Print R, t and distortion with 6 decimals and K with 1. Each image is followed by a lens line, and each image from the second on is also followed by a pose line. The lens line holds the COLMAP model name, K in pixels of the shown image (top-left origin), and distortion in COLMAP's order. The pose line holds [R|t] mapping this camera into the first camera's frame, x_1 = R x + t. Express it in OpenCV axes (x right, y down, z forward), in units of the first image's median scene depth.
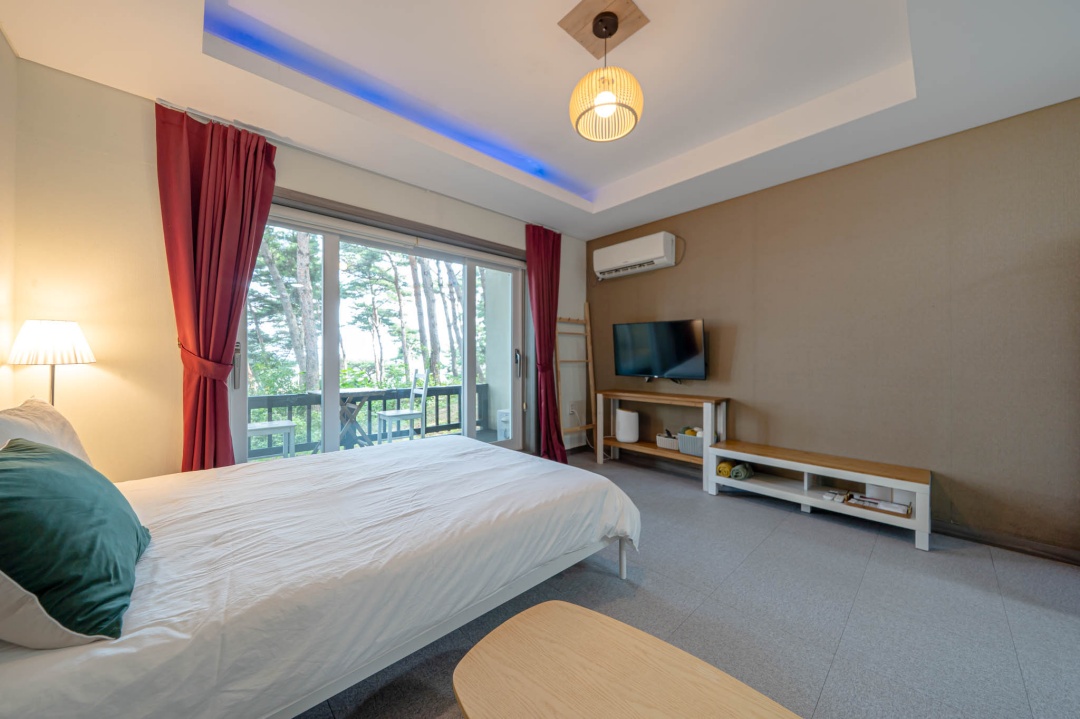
lens RADIAL K [[380.1, 0, 540.0], [0, 380.1, 359.5], [0, 0, 1]] dist [-0.000957, -0.000072]
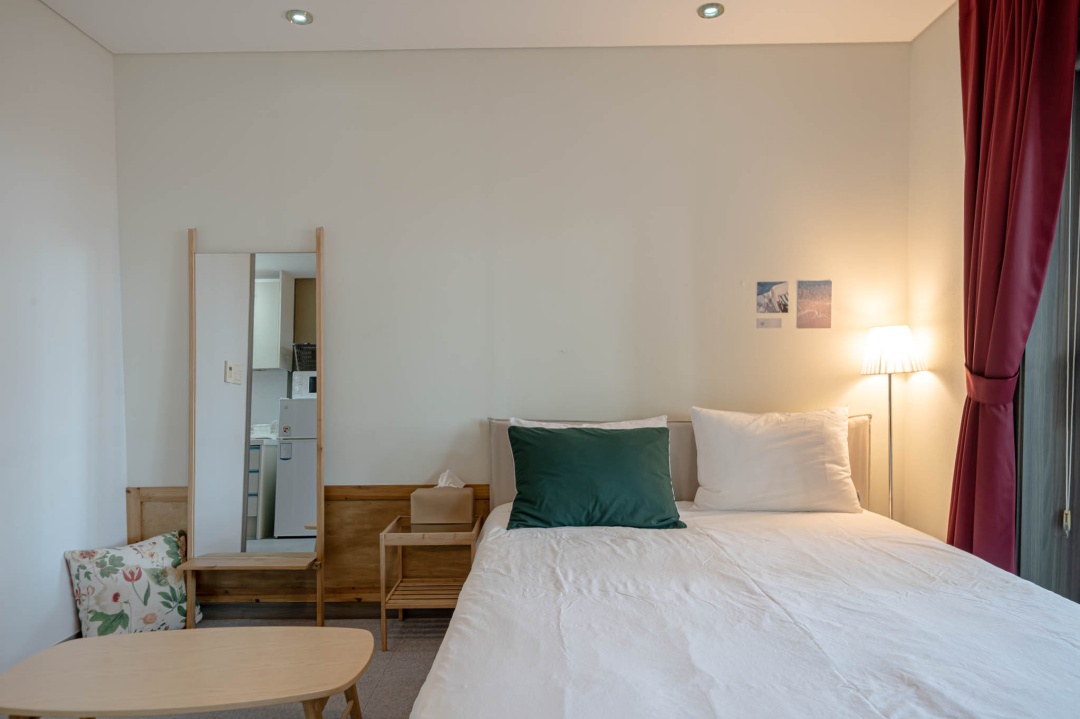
lens RADIAL K [[684.3, 0, 536.3], [0, 684.3, 396.0], [0, 0, 1]] dist [0.000643, -0.002195]
pose [[-0.670332, 0.033309, -0.741314, 0.513330], [0.005030, 0.999173, 0.040347, -0.006608], [0.742045, 0.023318, -0.669945, 1.457088]]
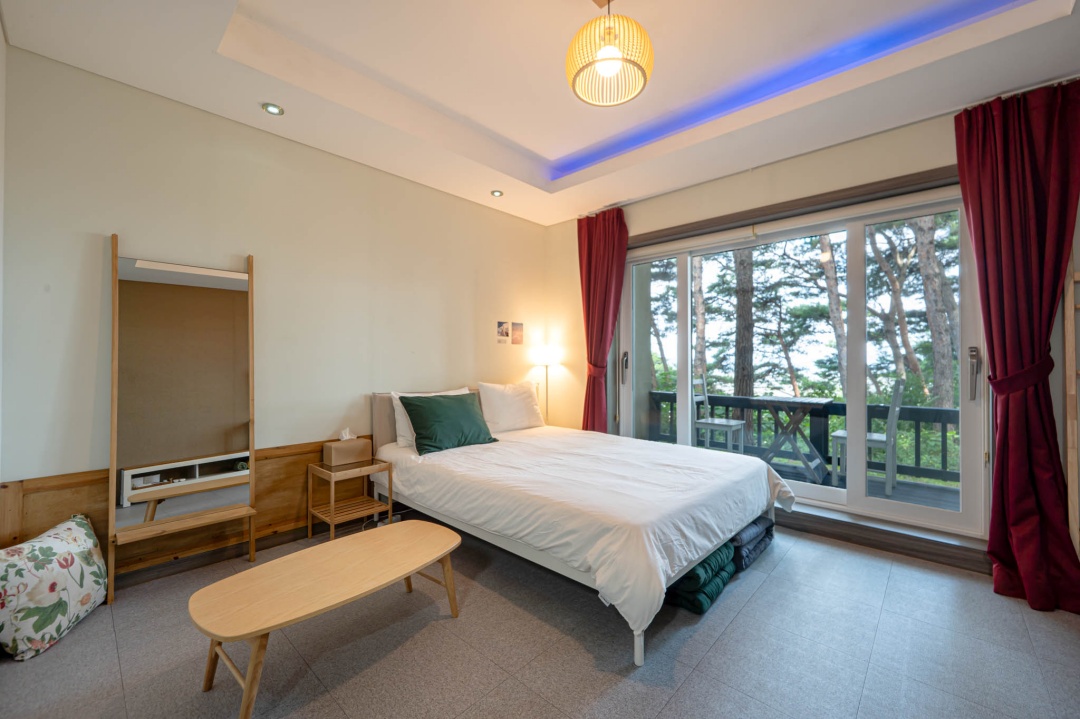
lens RADIAL K [[418.4, 0, 540.0], [0, 418.4, 359.5], [0, 0, 1]] dist [0.000691, 0.000290]
pose [[0.080132, -0.004866, -0.996772, 1.044220], [-0.004473, 0.999976, -0.005241, -0.010657], [0.996774, 0.004879, 0.080108, 0.765936]]
